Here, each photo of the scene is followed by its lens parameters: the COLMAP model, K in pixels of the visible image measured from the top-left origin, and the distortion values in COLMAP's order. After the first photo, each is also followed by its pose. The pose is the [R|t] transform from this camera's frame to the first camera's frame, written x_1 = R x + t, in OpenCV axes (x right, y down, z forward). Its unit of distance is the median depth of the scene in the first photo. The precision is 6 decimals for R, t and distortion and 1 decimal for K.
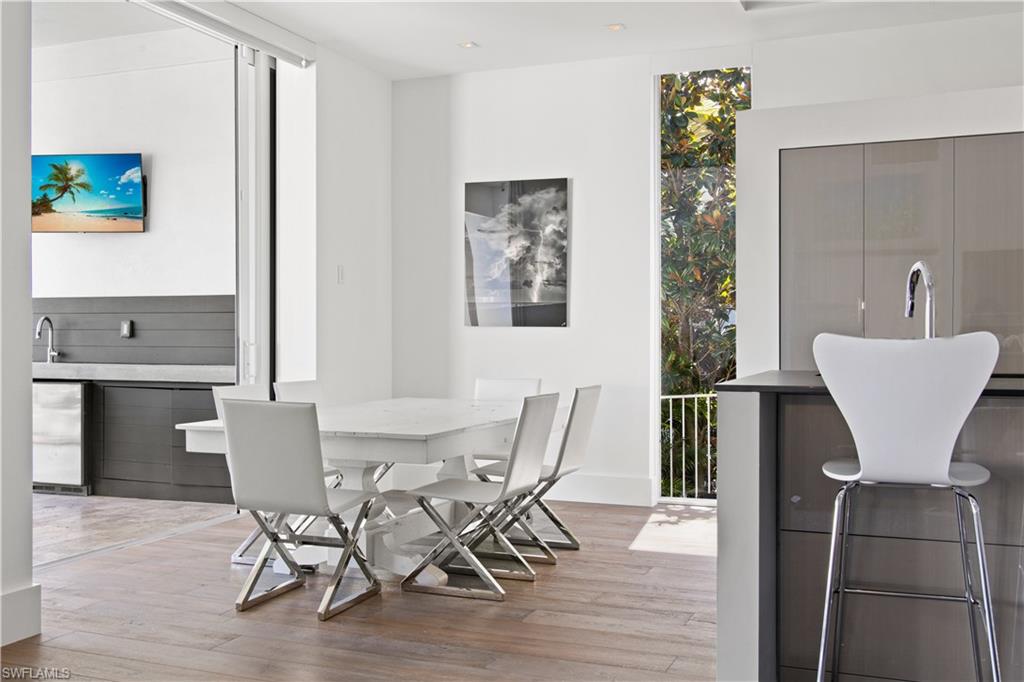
lens RADIAL K [[1042.9, 0, 510.5], [0, 1042.9, 340.6], [0, 0, 1]] dist [-0.069157, 0.000000]
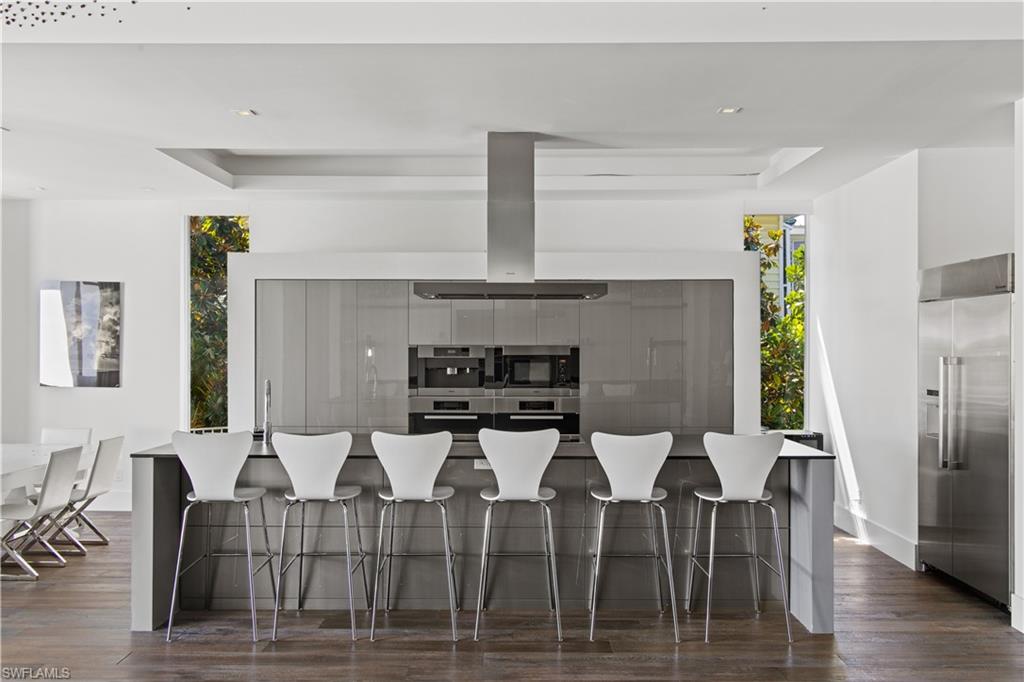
lens RADIAL K [[918.2, 0, 514.2], [0, 918.2, 348.8], [0, 0, 1]] dist [0.006084, 0.002736]
pose [[0.929510, 0.002575, 0.368789, 0.091782], [-0.000627, 0.999985, -0.005402, -0.059283], [-0.368797, 0.004790, 0.929498, -0.355248]]
